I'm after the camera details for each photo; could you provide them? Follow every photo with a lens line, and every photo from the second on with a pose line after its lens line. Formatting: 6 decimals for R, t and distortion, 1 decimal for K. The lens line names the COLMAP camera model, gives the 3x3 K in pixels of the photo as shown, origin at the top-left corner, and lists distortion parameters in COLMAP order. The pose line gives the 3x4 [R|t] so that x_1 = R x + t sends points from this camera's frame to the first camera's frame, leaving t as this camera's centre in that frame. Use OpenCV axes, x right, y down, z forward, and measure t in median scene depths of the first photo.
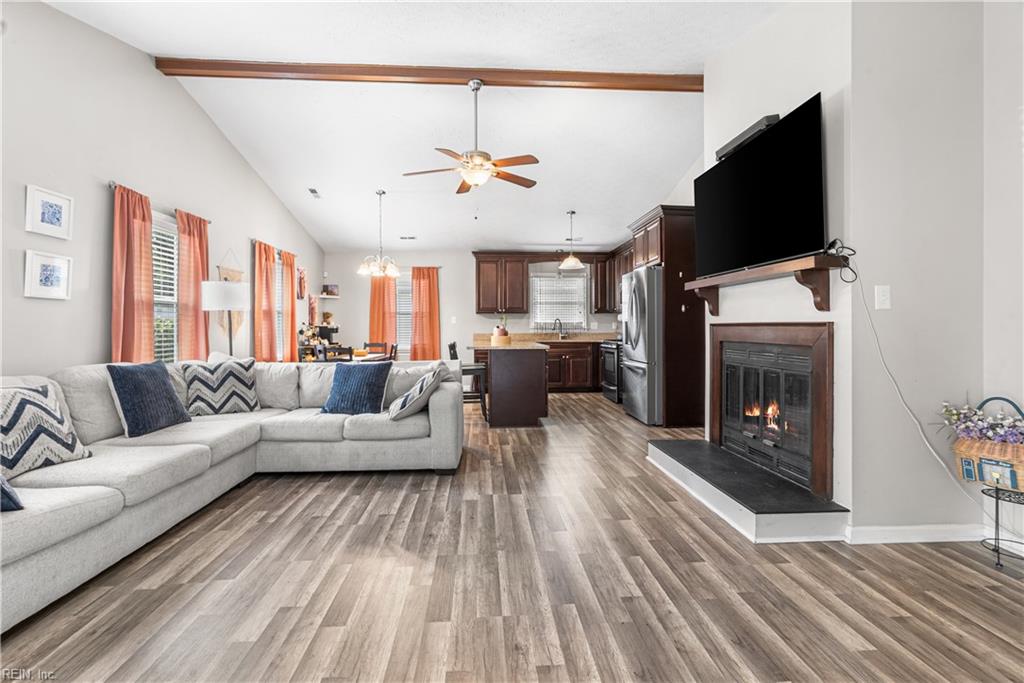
lens RADIAL K [[466.3, 0, 508.8], [0, 466.3, 329.3], [0, 0, 1]] dist [-0.016006, 0.006042]
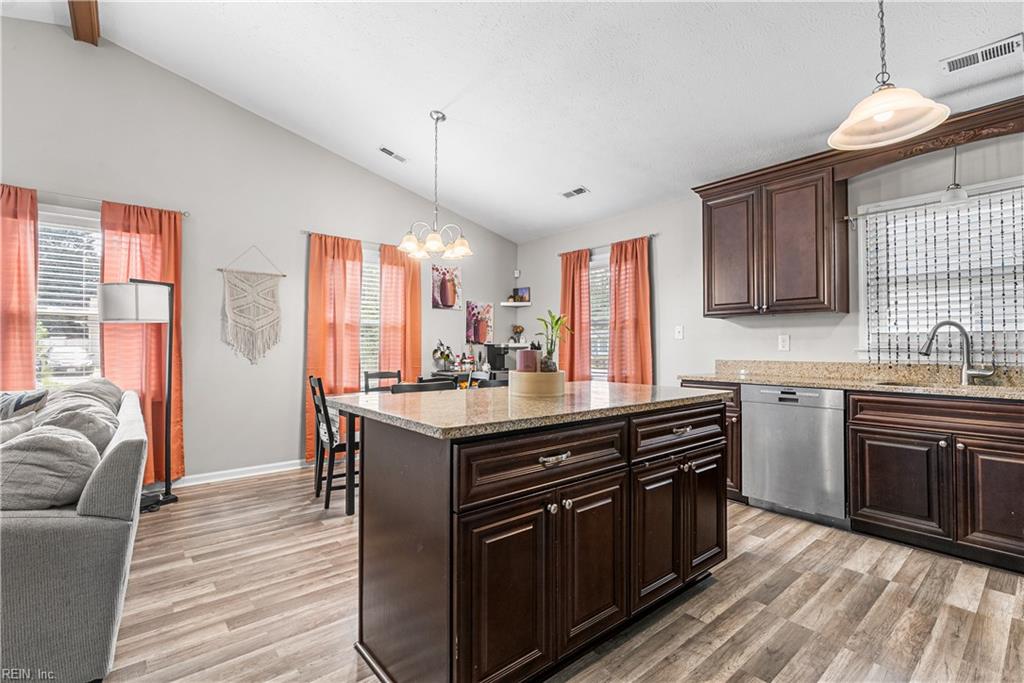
lens RADIAL K [[466.3, 0, 505.5], [0, 466.3, 335.1], [0, 0, 1]] dist [-0.016006, 0.006042]
pose [[0.597248, -0.017411, -0.801867, 0.448734], [-0.005576, 0.999650, -0.025858, -0.007235], [0.802037, 0.019915, 0.596942, 1.349362]]
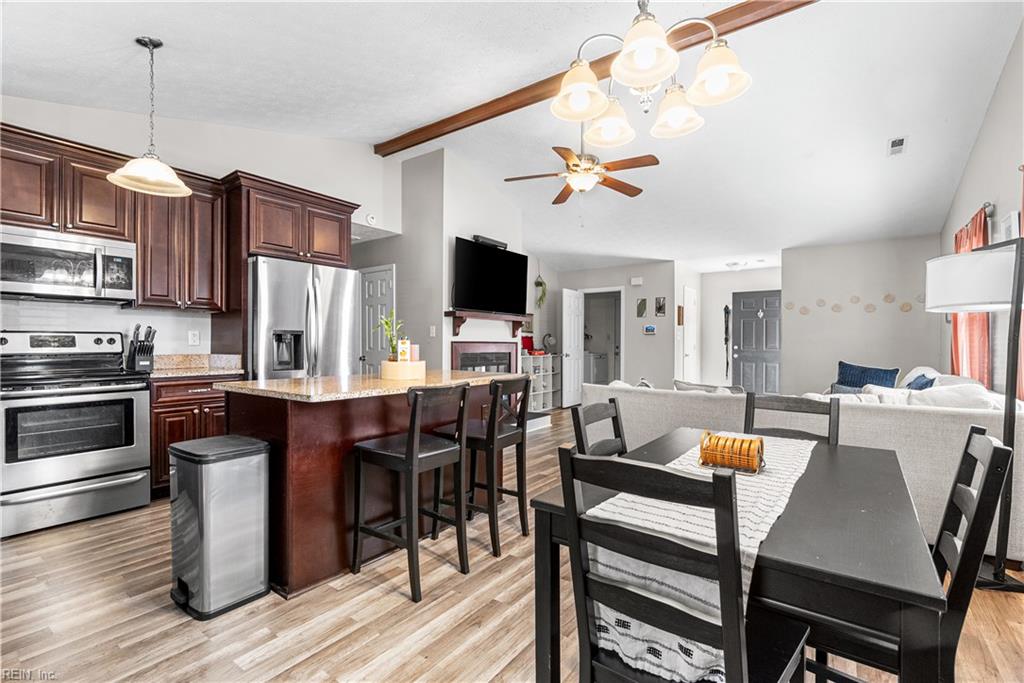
lens RADIAL K [[466.3, 0, 510.0], [0, 466.3, 344.1], [0, 0, 1]] dist [-0.016006, 0.006042]
pose [[-0.775677, -0.003836, 0.631118, -0.682934], [-0.002192, 0.999992, 0.003384, -0.009707], [-0.631126, 0.001241, -0.775679, 2.269853]]
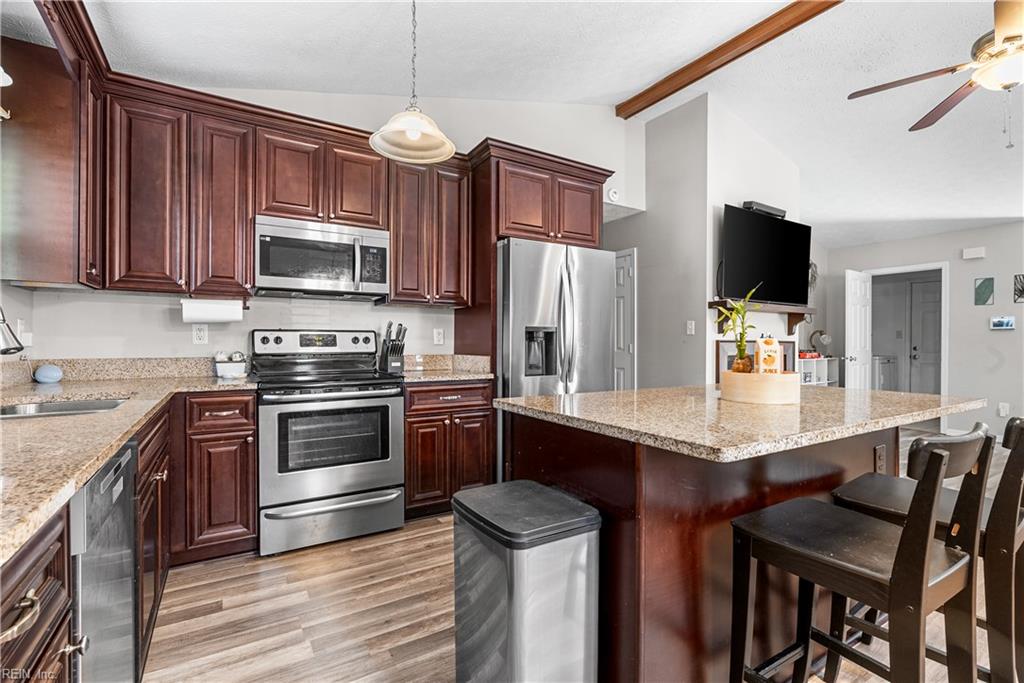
lens RADIAL K [[466.3, 0, 509.6], [0, 466.3, 343.5], [0, 0, 1]] dist [-0.016006, 0.006042]
pose [[-0.476164, -0.006069, 0.879336, -0.339576], [-0.002418, 0.999981, 0.005593, -0.010366], [-0.879353, 0.000537, -0.476170, 2.231359]]
